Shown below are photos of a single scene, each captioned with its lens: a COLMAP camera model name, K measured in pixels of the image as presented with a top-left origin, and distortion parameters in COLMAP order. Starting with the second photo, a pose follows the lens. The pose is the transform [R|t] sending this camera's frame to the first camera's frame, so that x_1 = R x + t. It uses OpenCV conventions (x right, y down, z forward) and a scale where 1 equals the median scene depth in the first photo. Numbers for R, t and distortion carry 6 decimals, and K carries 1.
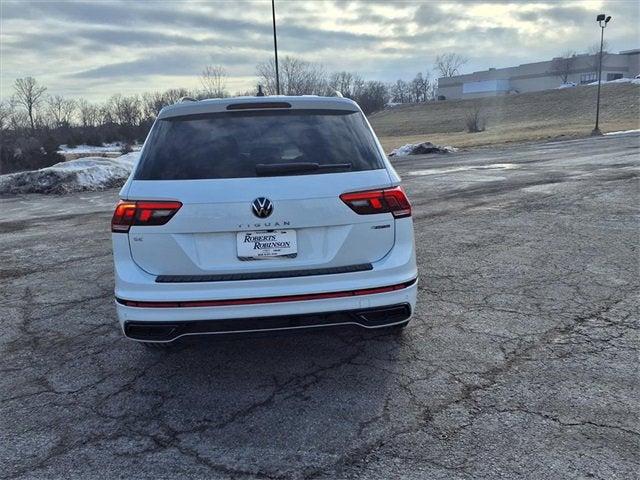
lens RADIAL K [[525.3, 0, 316.3], [0, 525.3, 238.8], [0, 0, 1]] dist [0.007332, -0.007003]
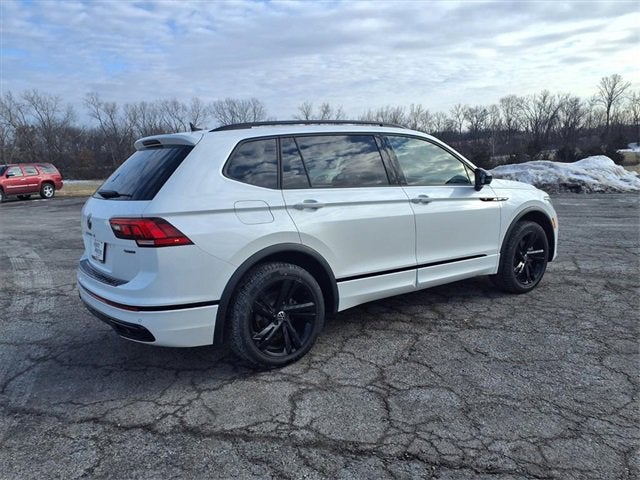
lens RADIAL K [[516.9, 0, 316.3], [0, 516.9, 263.8], [0, 0, 1]] dist [0.005440, -0.013686]
pose [[0.526052, 0.186587, -0.829732, 0.867425], [-0.141262, 0.981253, 0.131100, -0.137115], [0.838638, 0.048245, 0.542548, 0.513137]]
